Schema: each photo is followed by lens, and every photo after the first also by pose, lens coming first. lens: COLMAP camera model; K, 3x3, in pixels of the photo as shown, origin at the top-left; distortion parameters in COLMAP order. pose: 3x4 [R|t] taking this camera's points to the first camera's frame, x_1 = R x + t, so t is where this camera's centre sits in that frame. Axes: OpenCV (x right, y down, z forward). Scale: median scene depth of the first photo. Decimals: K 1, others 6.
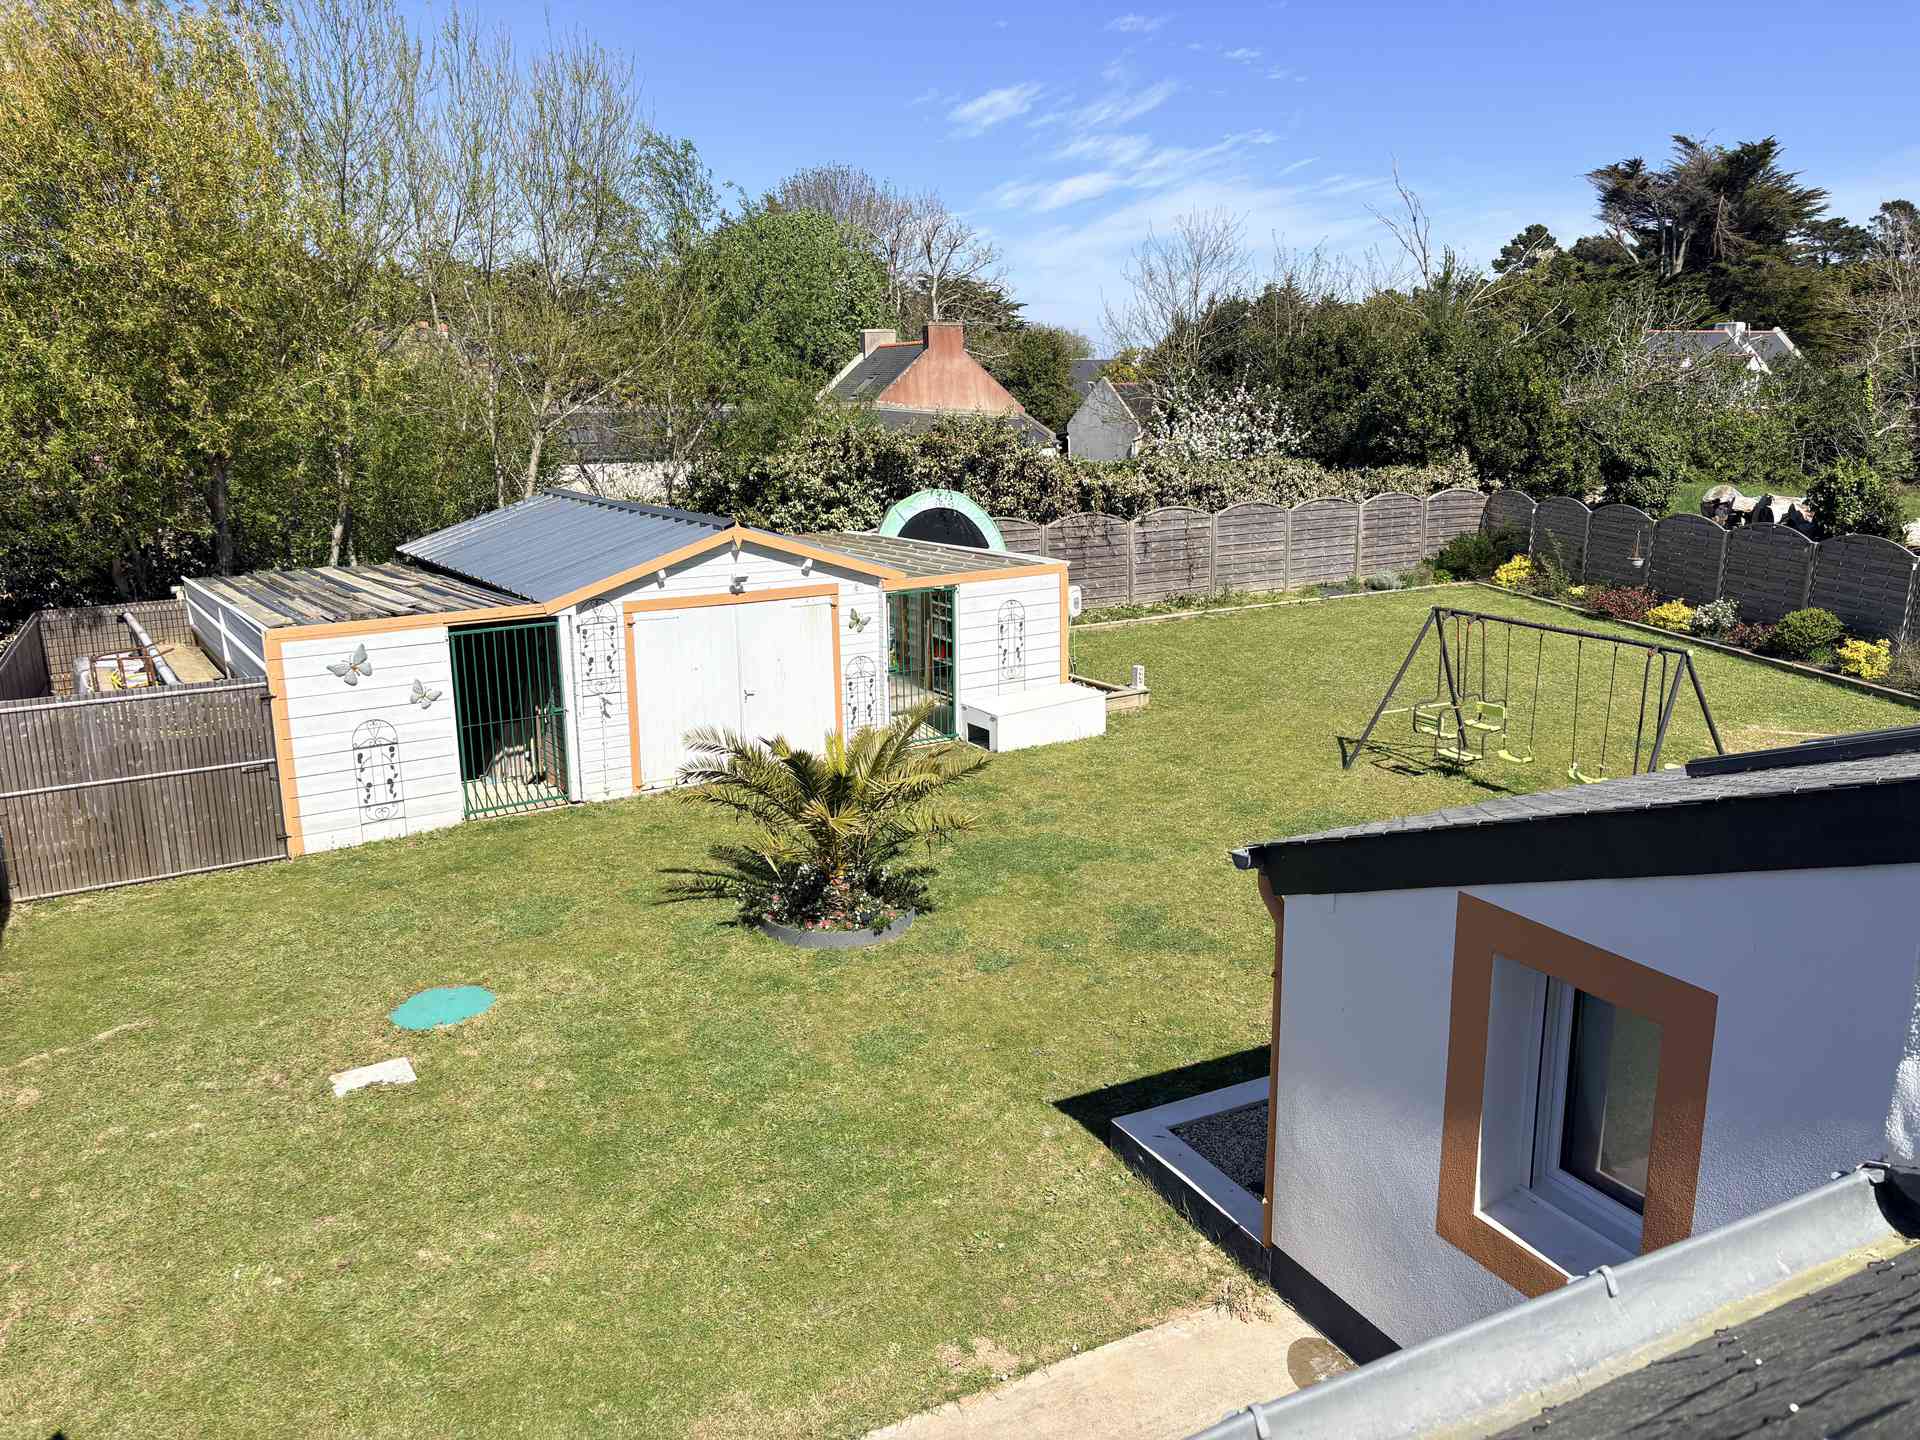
lens RADIAL K [[1471.4, 0, 961.6], [0, 1471.4, 714.6], [0, 0, 1]] dist [0.039350, -0.004264]
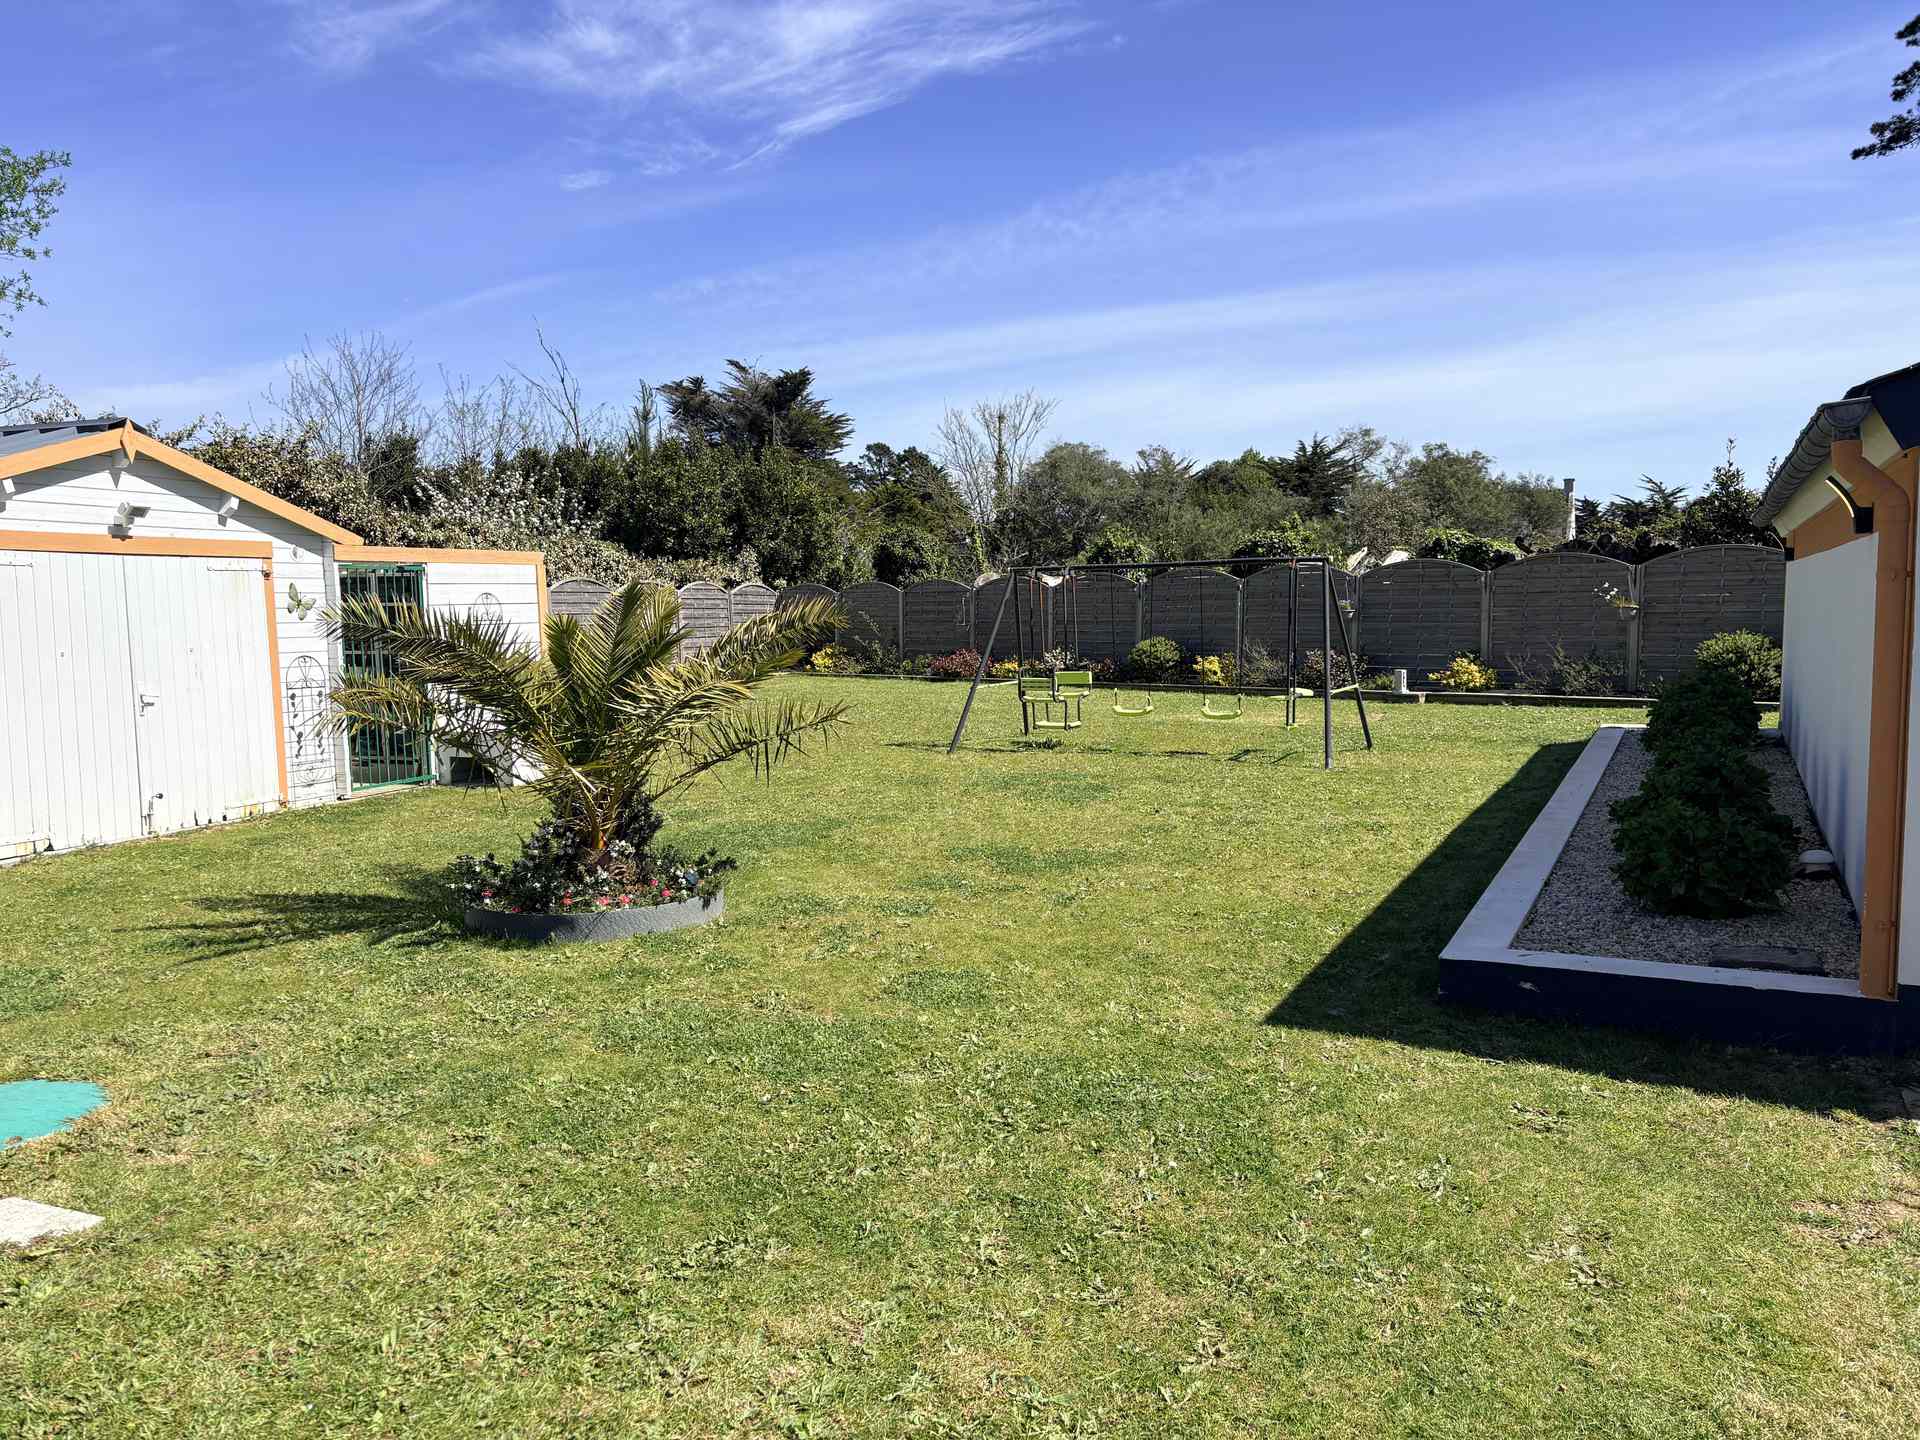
lens RADIAL K [[1471.4, 0, 961.0], [0, 1471.4, 727.2], [0, 0, 1]] dist [0.039350, -0.004264]
pose [[0.801838, -0.052127, 0.595264, -0.136180], [0.143017, 0.983975, -0.106482, 0.062721], [-0.580175, 0.170514, 0.796444, 0.169827]]
